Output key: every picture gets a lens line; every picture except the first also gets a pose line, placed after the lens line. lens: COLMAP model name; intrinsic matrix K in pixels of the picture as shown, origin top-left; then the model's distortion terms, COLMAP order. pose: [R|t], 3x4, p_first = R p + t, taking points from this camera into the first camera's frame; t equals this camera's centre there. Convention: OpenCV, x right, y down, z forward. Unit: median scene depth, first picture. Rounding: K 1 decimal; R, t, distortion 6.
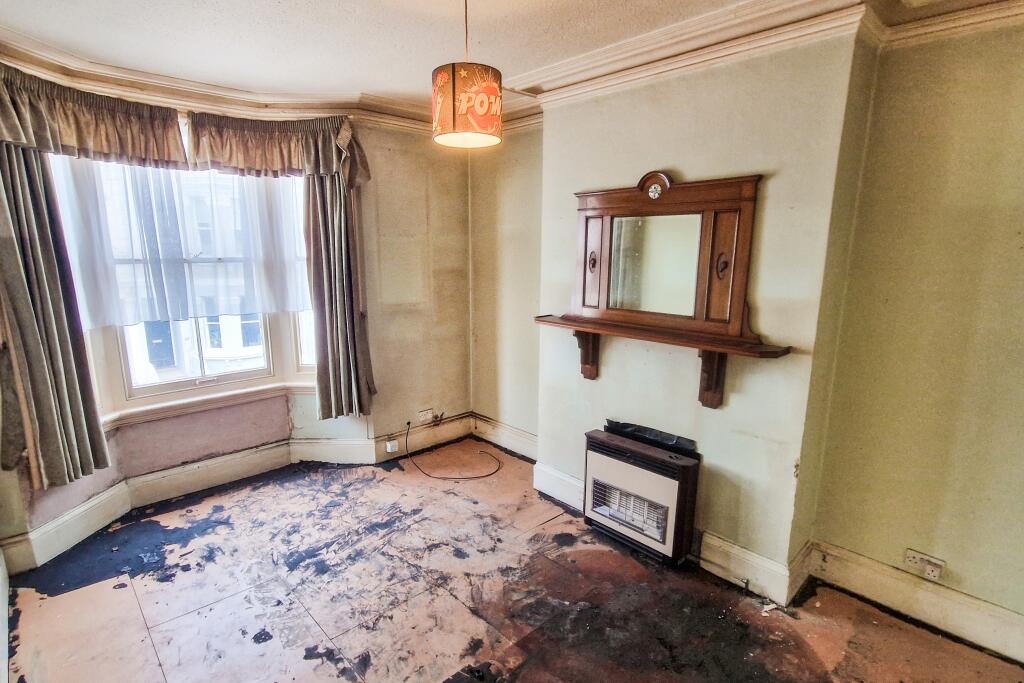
lens RADIAL K [[517.0, 0, 511.0], [0, 517.0, 357.9], [0, 0, 1]] dist [-0.001047, -0.000193]
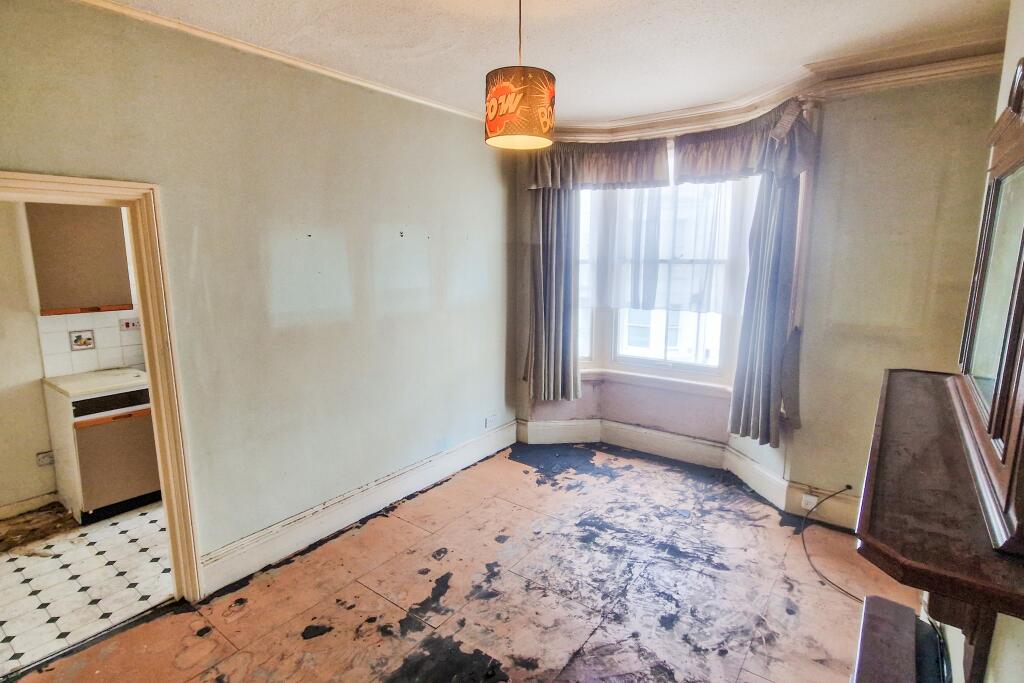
lens RADIAL K [[518.7, 0, 512.0], [0, 518.7, 341.5], [0, 0, 1]] dist [0.001133, 0.000217]
pose [[0.175182, 0.164190, -0.970749, 0.539028], [-0.201138, 0.971169, 0.127963, -0.097332], [0.963771, 0.172837, 0.203156, 0.480534]]
